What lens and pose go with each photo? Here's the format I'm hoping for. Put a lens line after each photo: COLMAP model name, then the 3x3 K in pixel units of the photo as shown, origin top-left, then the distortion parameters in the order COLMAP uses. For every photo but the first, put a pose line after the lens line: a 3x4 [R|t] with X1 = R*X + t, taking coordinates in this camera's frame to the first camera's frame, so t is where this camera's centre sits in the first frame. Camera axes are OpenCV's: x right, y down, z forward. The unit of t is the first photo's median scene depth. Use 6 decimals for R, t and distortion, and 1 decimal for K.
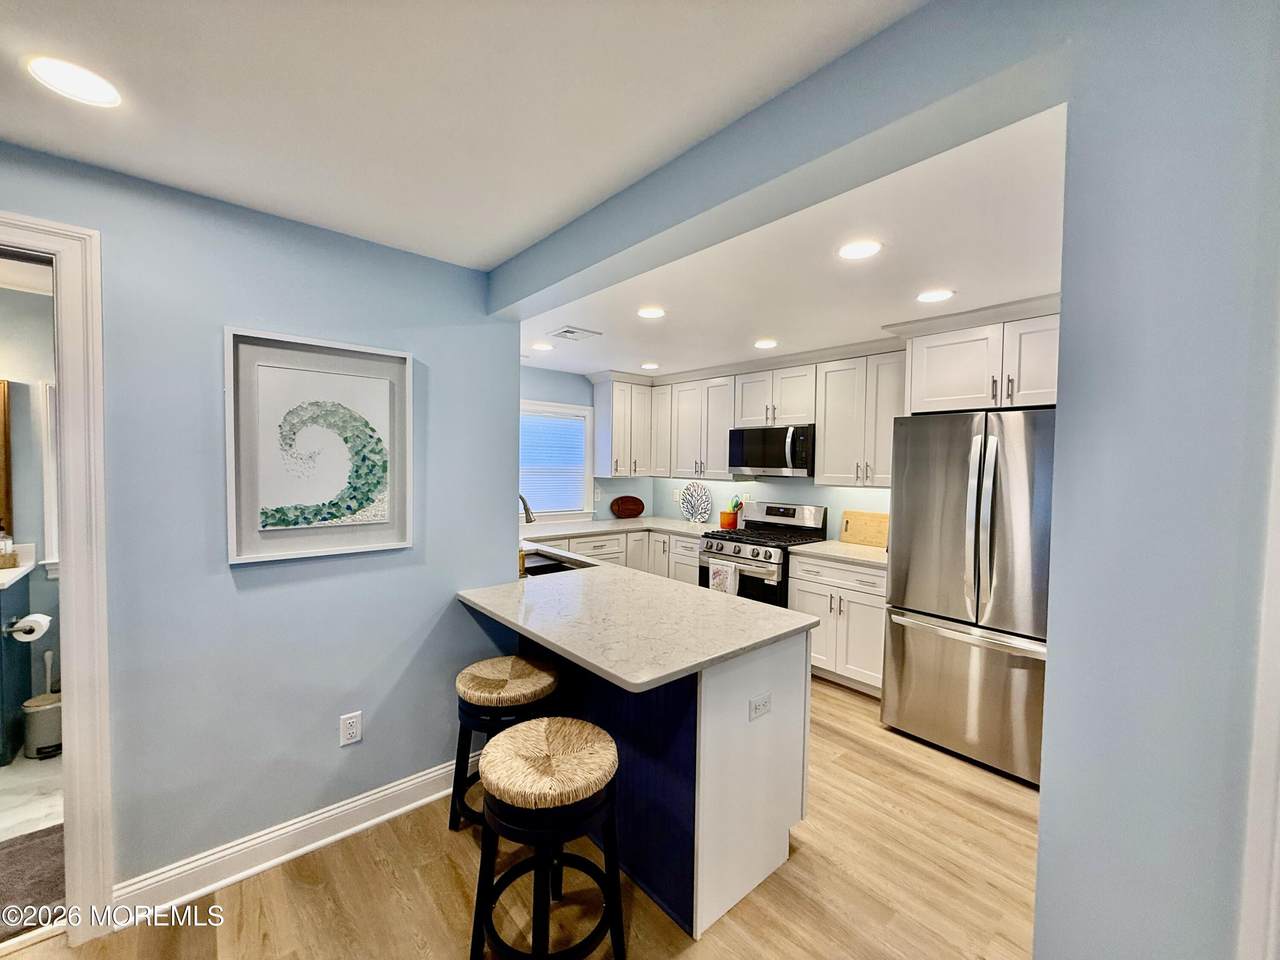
lens RADIAL K [[514.6, 0, 640.2], [0, 514.6, 480.8], [0, 0, 1]] dist [0.003271, -0.000493]
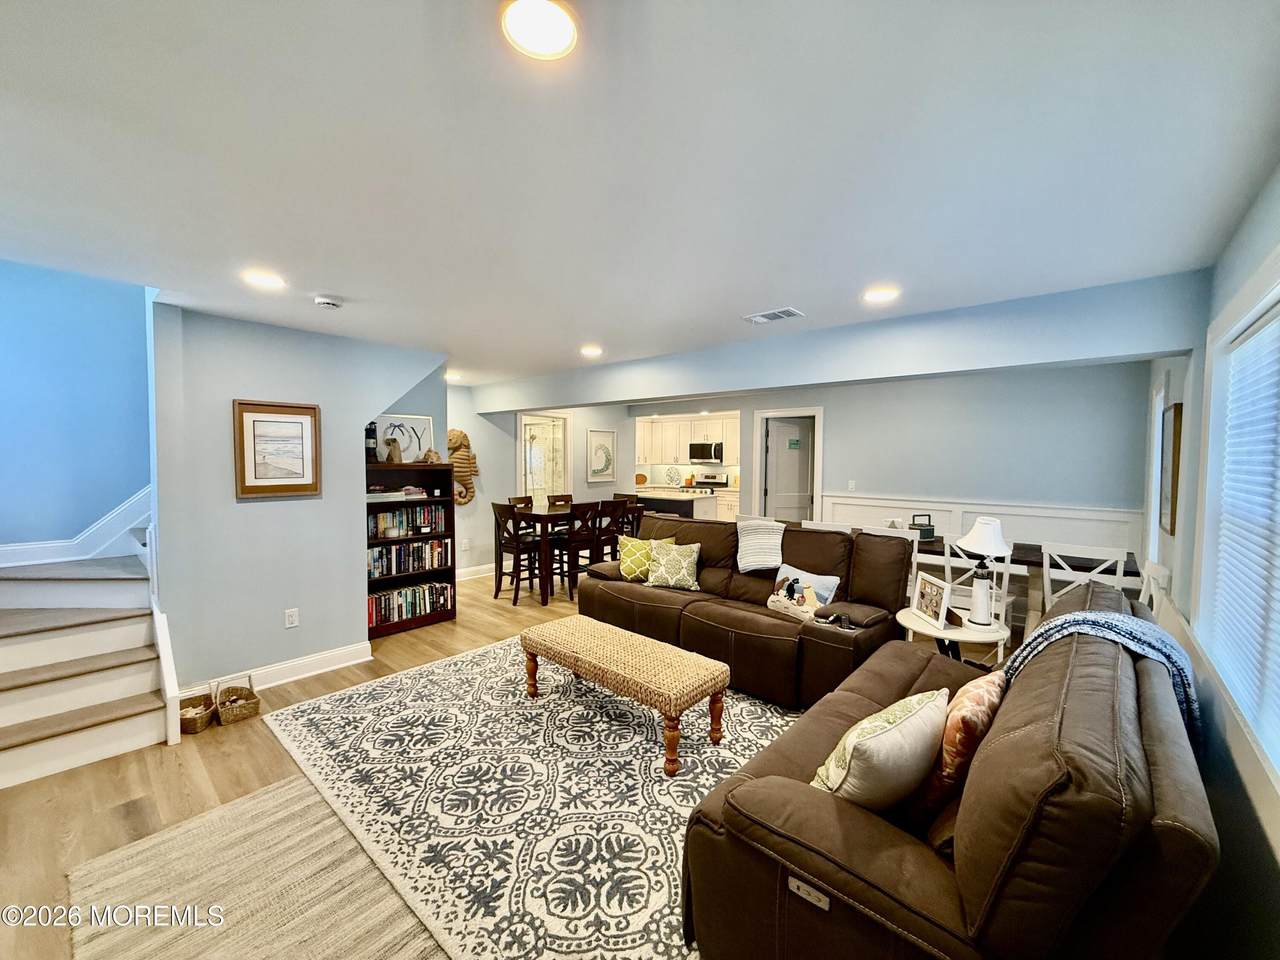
lens RADIAL K [[514.6, 0, 638.9], [0, 514.6, 477.5], [0, 0, 1]] dist [0.003271, -0.000493]
pose [[0.992413, -0.015003, 0.122033, -0.632261], [0.014080, 0.999865, 0.008419, 0.062339], [-0.122143, -0.006637, 0.992490, -2.413588]]
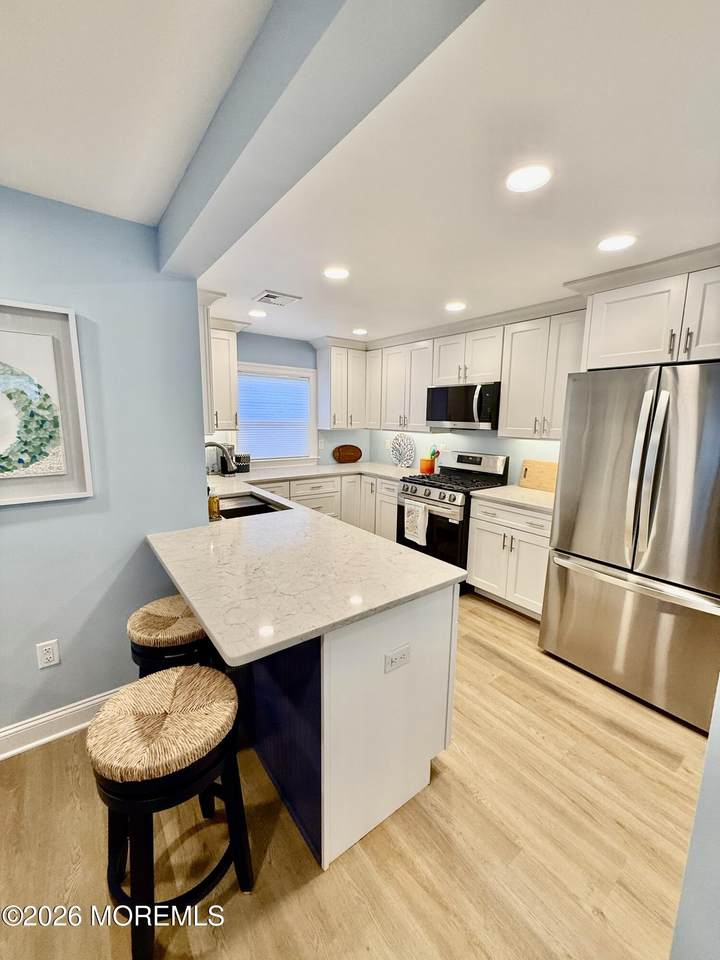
lens RADIAL K [[386.0, 0, 361.3], [0, 386.0, 477.7], [0, 0, 1]] dist [0.003271, -0.000493]
pose [[0.997779, 0.008939, -0.066006, 0.148941], [-0.000852, 0.992585, 0.121549, -0.009146], [0.066603, -0.121223, 0.990388, 0.199340]]
